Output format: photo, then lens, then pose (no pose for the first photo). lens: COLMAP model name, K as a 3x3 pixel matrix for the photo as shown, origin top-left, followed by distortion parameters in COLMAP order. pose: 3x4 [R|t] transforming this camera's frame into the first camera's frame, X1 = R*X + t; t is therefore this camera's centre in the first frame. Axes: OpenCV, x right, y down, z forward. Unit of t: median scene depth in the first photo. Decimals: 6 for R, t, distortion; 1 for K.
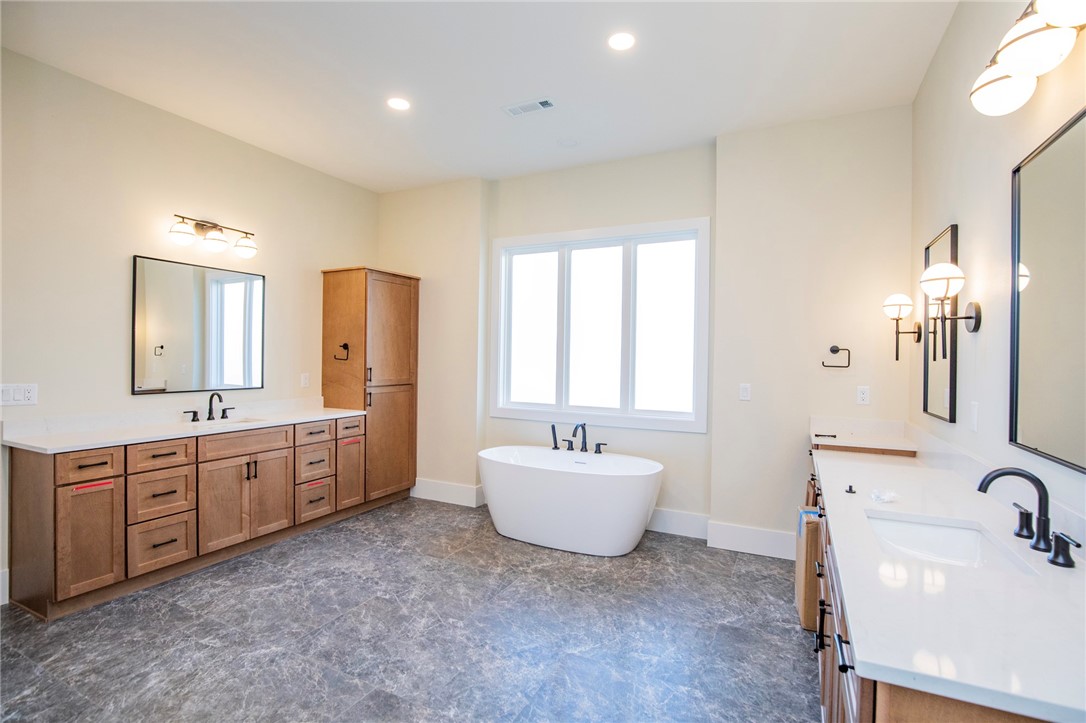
lens RADIAL K [[515.2, 0, 539.5], [0, 515.2, 358.2], [0, 0, 1]] dist [-0.034286, 0.005834]
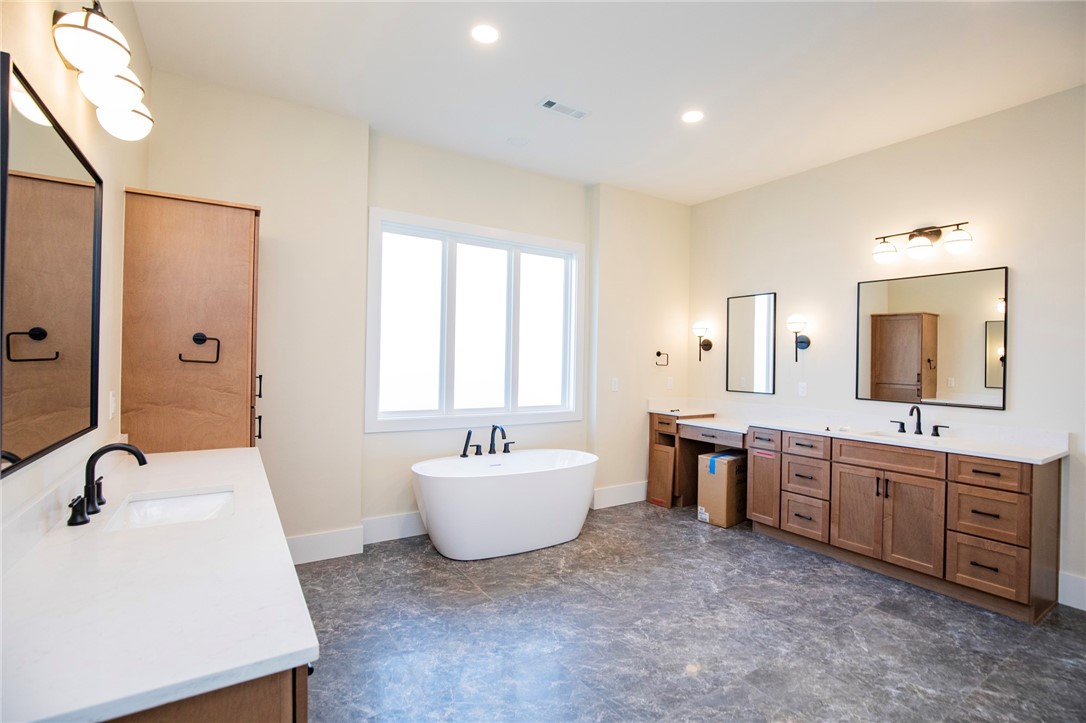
lens RADIAL K [[515.2, 0, 556.4], [0, 515.2, 358.4], [0, 0, 1]] dist [-0.034286, 0.005834]
pose [[0.488417, -0.002256, 0.872607, -0.834257], [-0.010074, 0.999915, 0.008223, -0.011905], [-0.872552, -0.012807, 0.488353, 0.484053]]
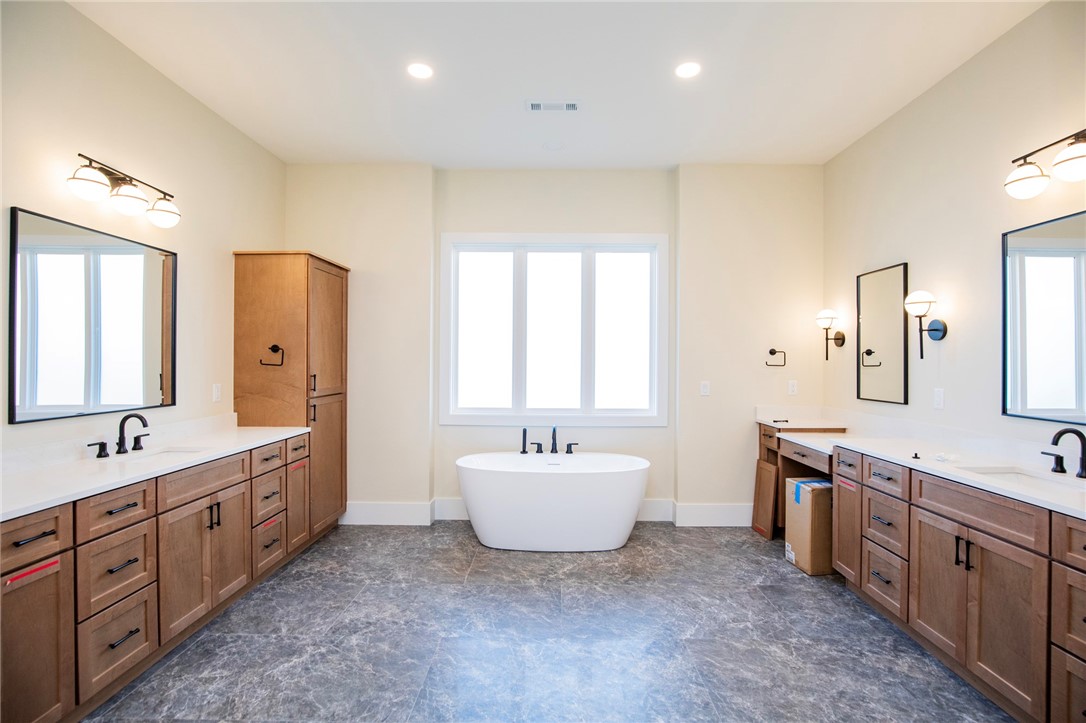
lens RADIAL K [[515.2, 0, 547.3], [0, 515.2, 359.3], [0, 0, 1]] dist [-0.034286, 0.005834]
pose [[0.894924, -0.007972, 0.446148, -0.439393], [0.008148, 0.999966, 0.001525, -0.004974], [-0.446145, 0.002271, 0.894958, 0.117052]]
